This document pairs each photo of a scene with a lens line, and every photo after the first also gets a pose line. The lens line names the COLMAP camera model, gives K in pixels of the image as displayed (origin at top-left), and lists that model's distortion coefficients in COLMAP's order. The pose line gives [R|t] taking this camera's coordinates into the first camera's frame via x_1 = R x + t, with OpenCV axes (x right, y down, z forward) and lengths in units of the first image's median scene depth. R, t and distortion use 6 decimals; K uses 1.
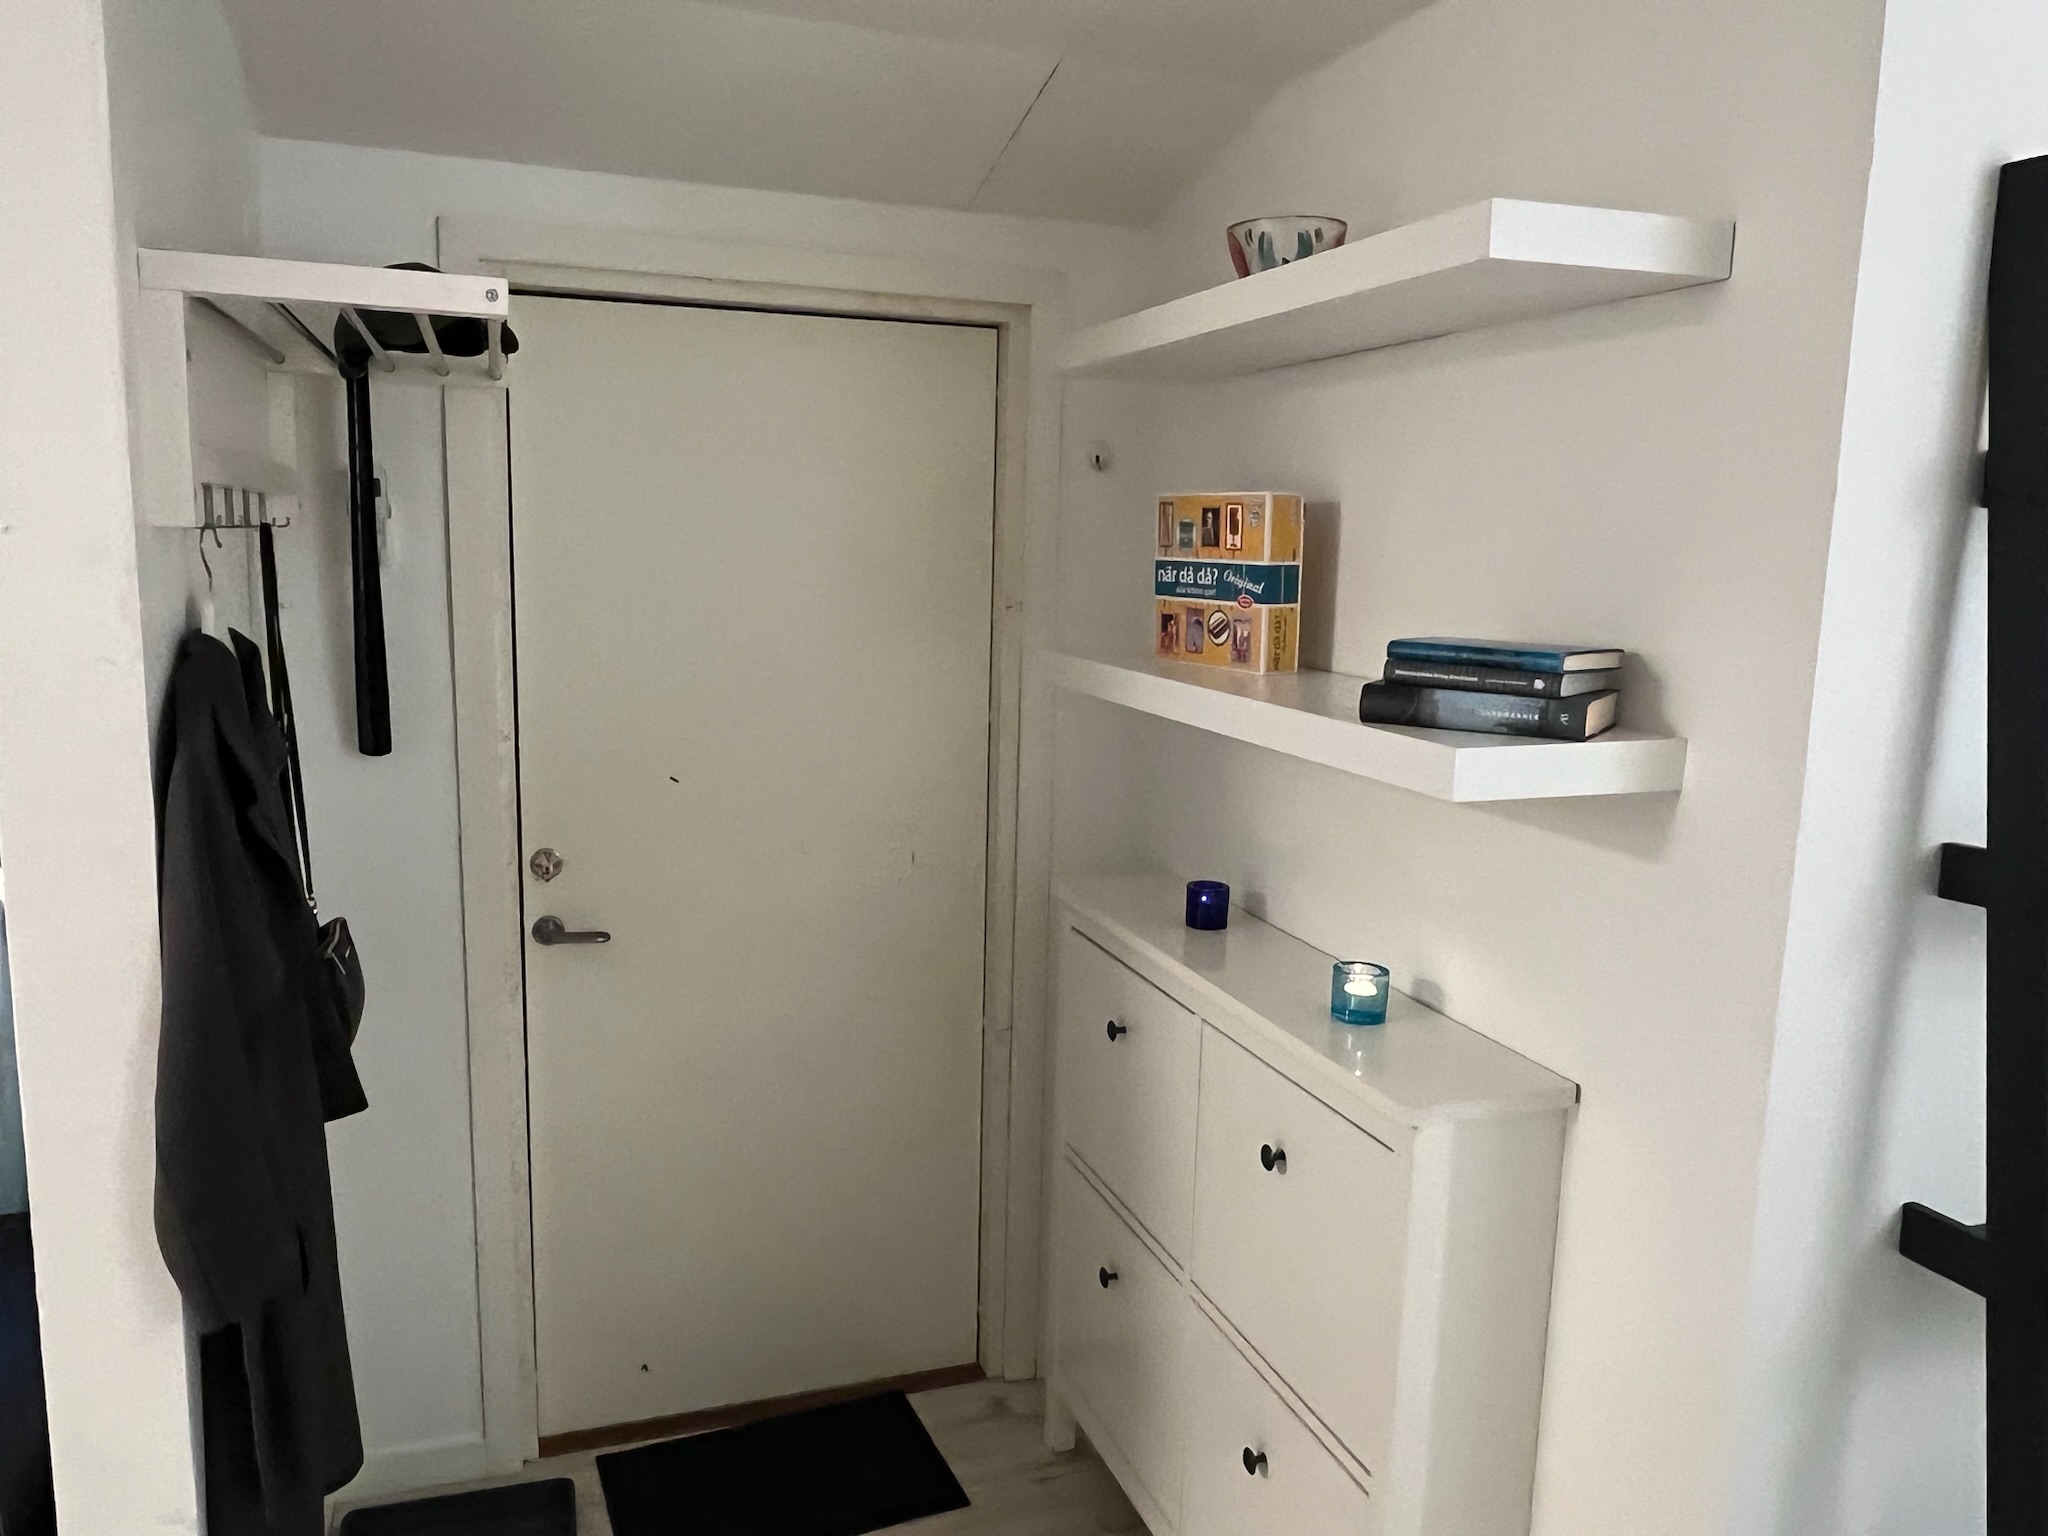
lens RADIAL K [[1455.4, 0, 1021.8], [0, 1455.4, 756.3], [0, 0, 1]] dist [-0.000552, -0.030184]
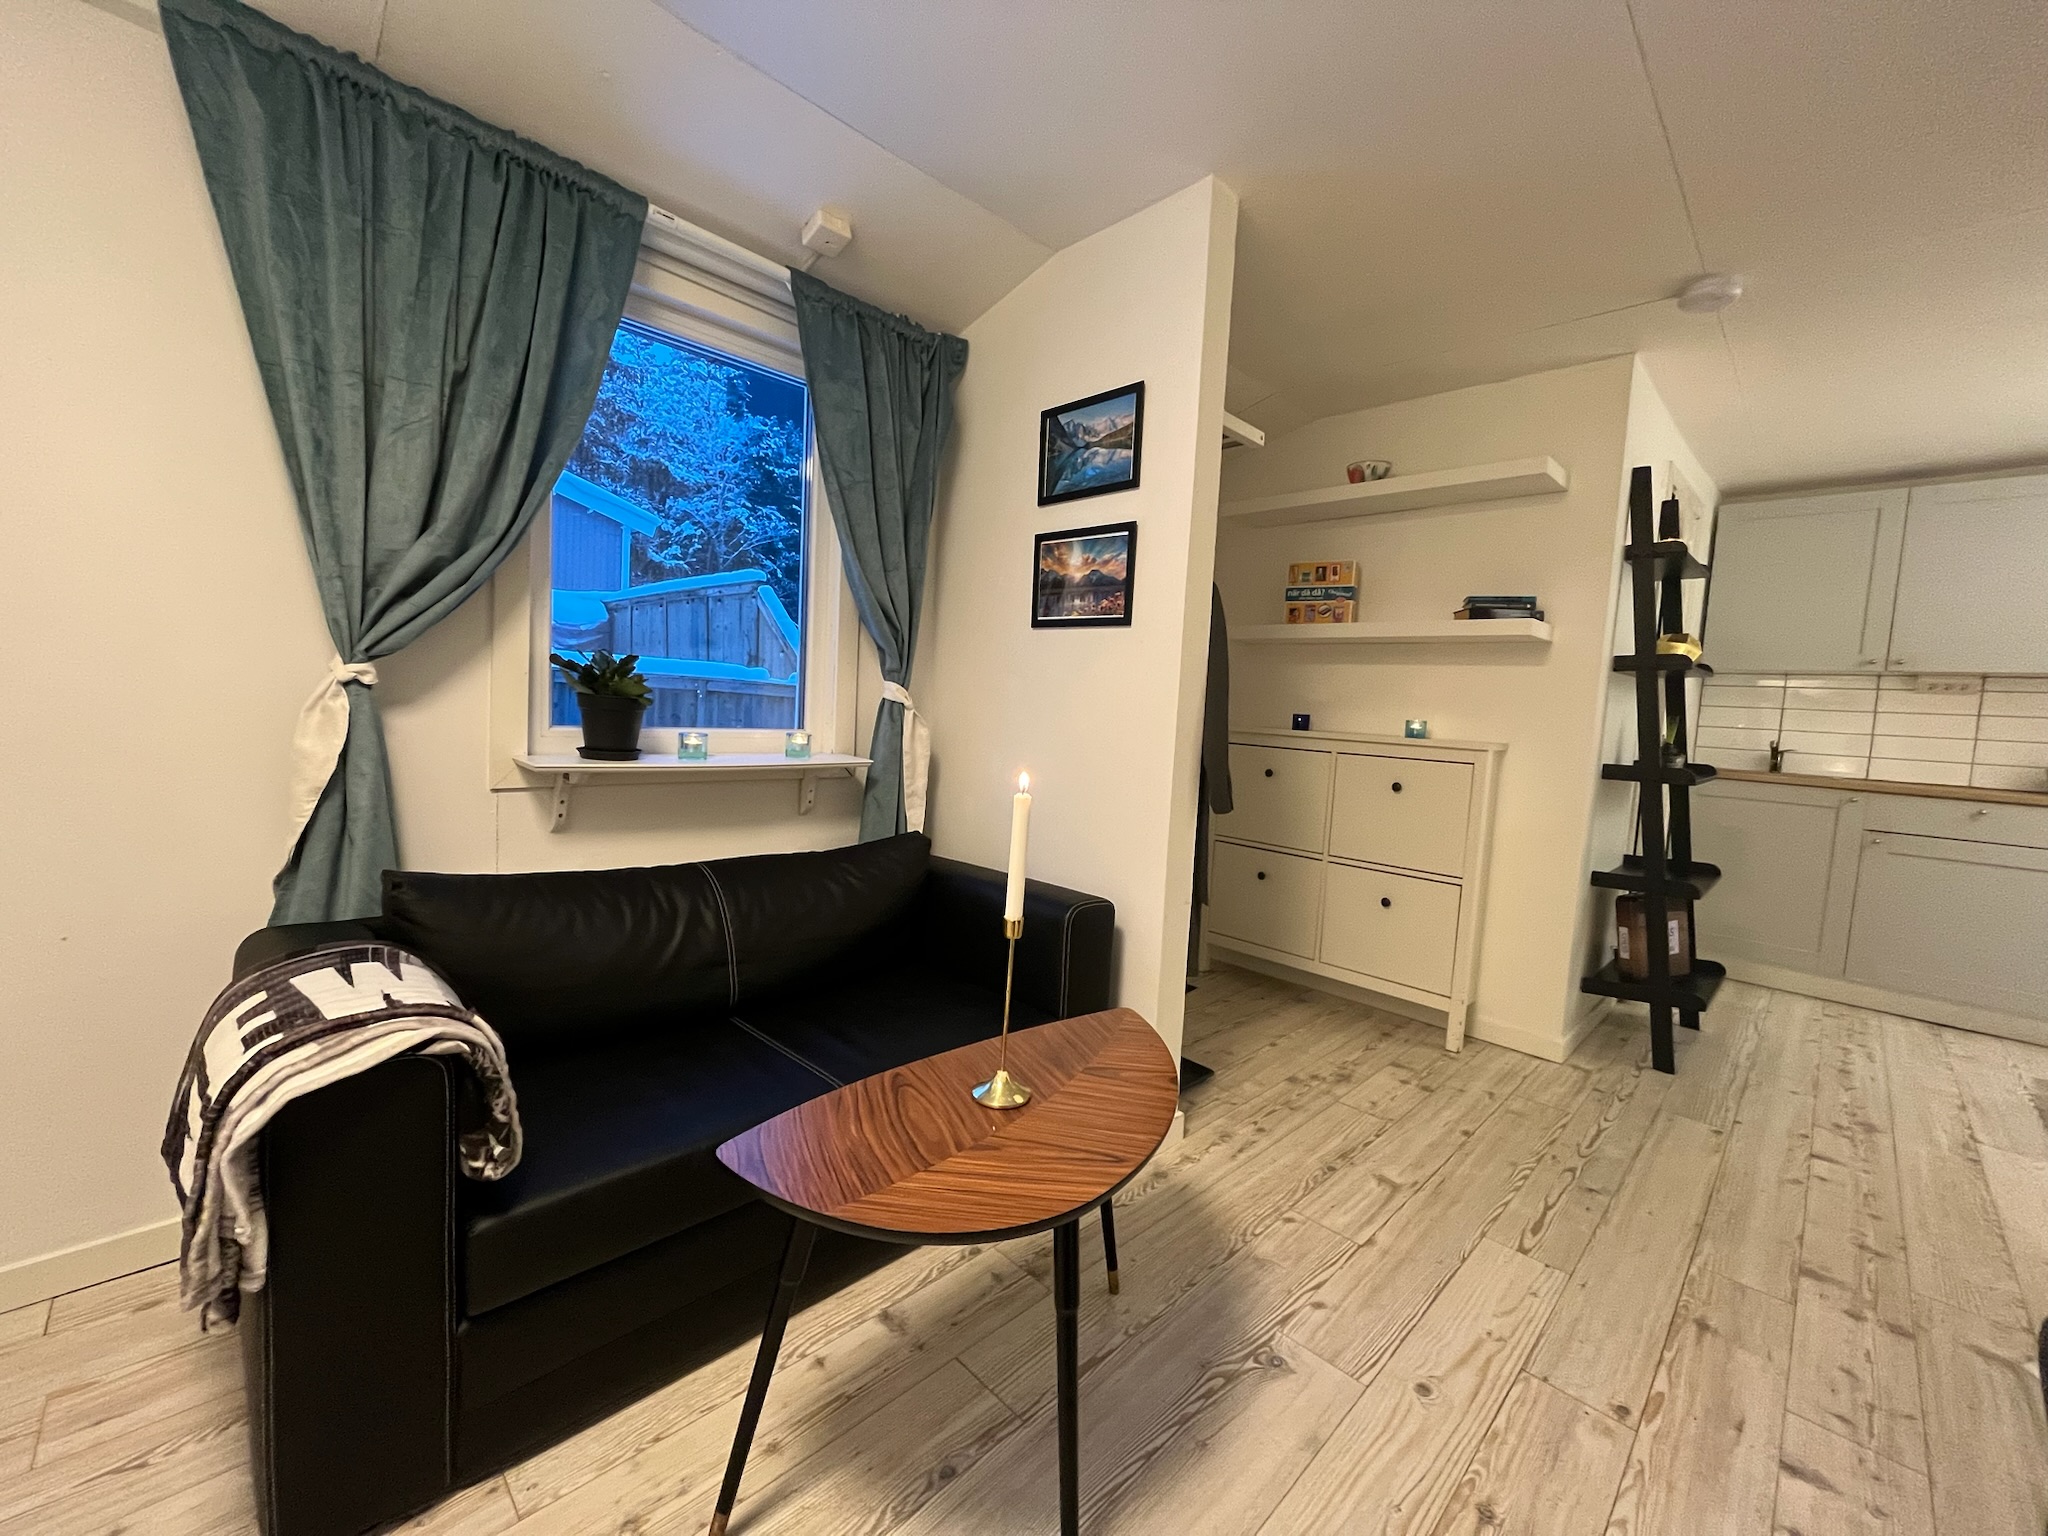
lens RADIAL K [[814.5, 0, 1025.2], [0, 814.5, 764.7], [0, 0, 1]] dist [-0.001591, -0.000531]
pose [[0.903572, -0.008607, 0.428350, -1.021837], [0.030973, 0.998494, -0.045272, 0.248469], [-0.427315, 0.054174, 0.902478, -0.107101]]
